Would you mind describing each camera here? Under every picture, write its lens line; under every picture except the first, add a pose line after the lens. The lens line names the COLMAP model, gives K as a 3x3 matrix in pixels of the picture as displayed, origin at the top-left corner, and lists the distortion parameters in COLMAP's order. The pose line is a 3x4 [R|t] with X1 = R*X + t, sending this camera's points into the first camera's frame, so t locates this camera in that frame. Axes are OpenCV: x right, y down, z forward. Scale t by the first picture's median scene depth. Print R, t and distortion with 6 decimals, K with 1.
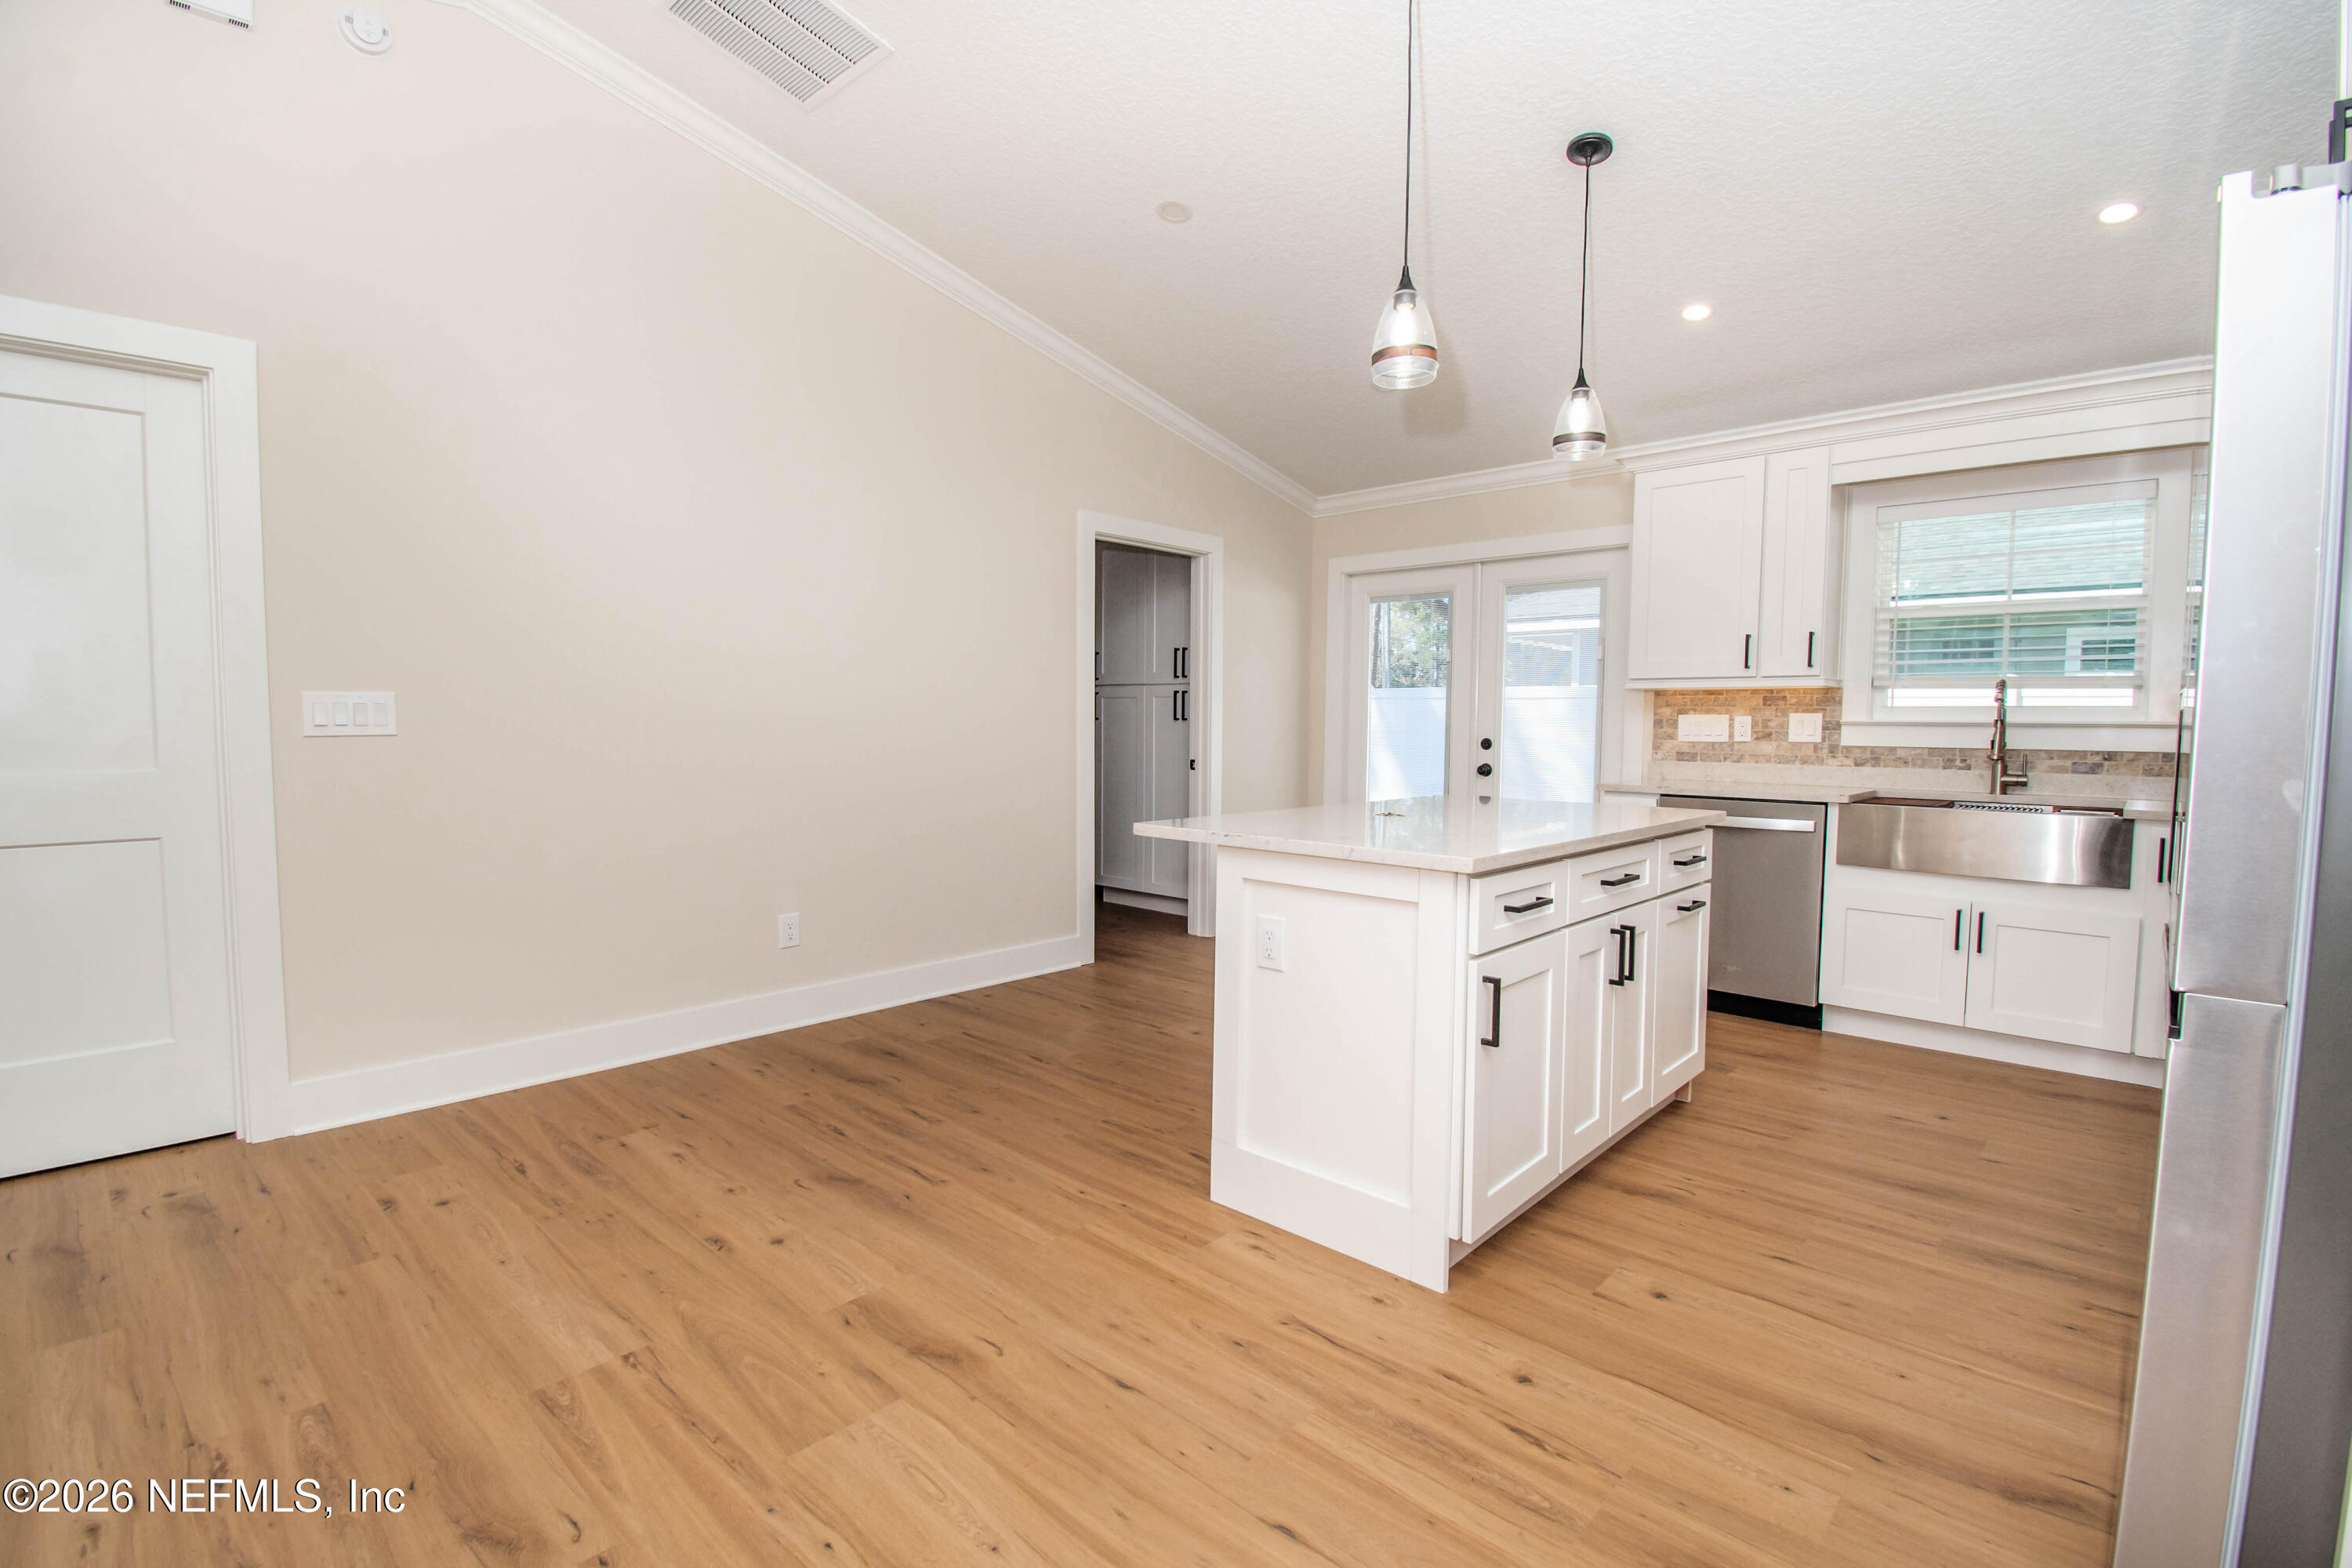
lens RADIAL K [[1068.8, 0, 1193.2], [0, 1068.8, 791.4], [0, 0, 1]] dist [0.007882, -0.005397]
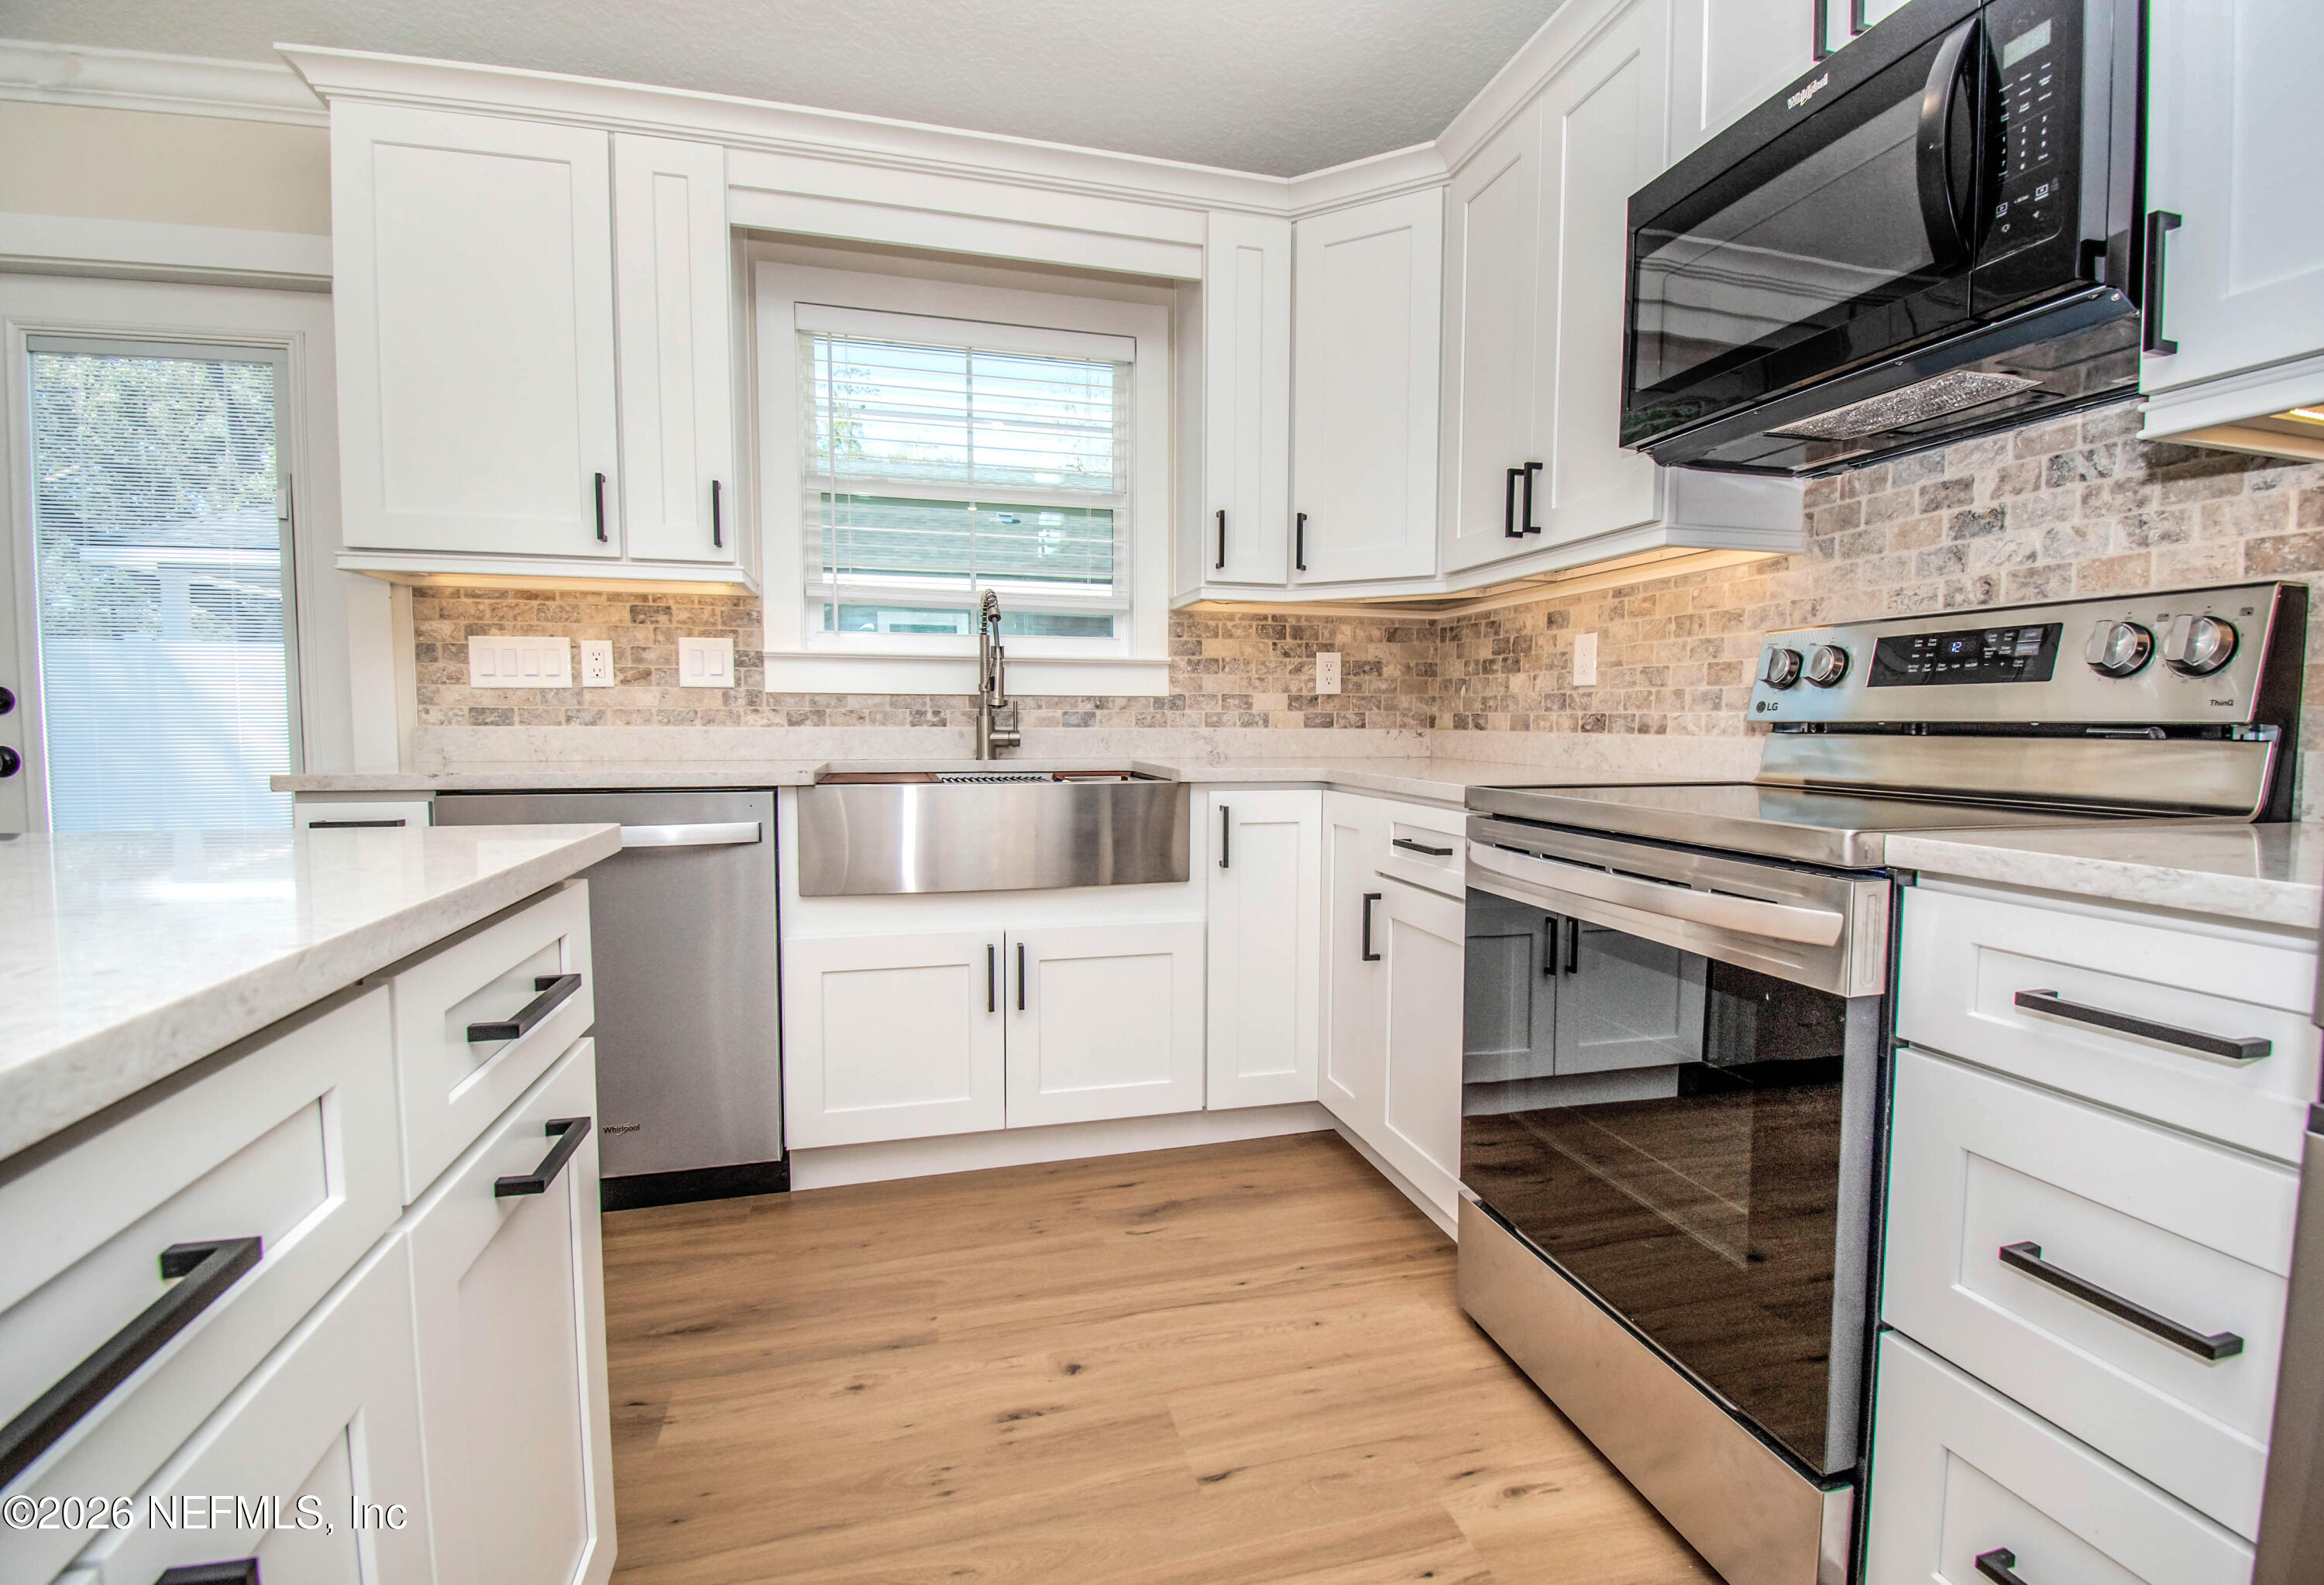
lens RADIAL K [[1022.7, 0, 1170.4], [0, 1022.7, 790.2], [0, 0, 1]] dist [-0.000284, 0.000198]
pose [[0.526697, -0.062948, 0.847719, 0.232675], [0.056354, 0.997646, 0.039068, 0.002997], [-0.848183, 0.027195, 0.529005, 0.504834]]
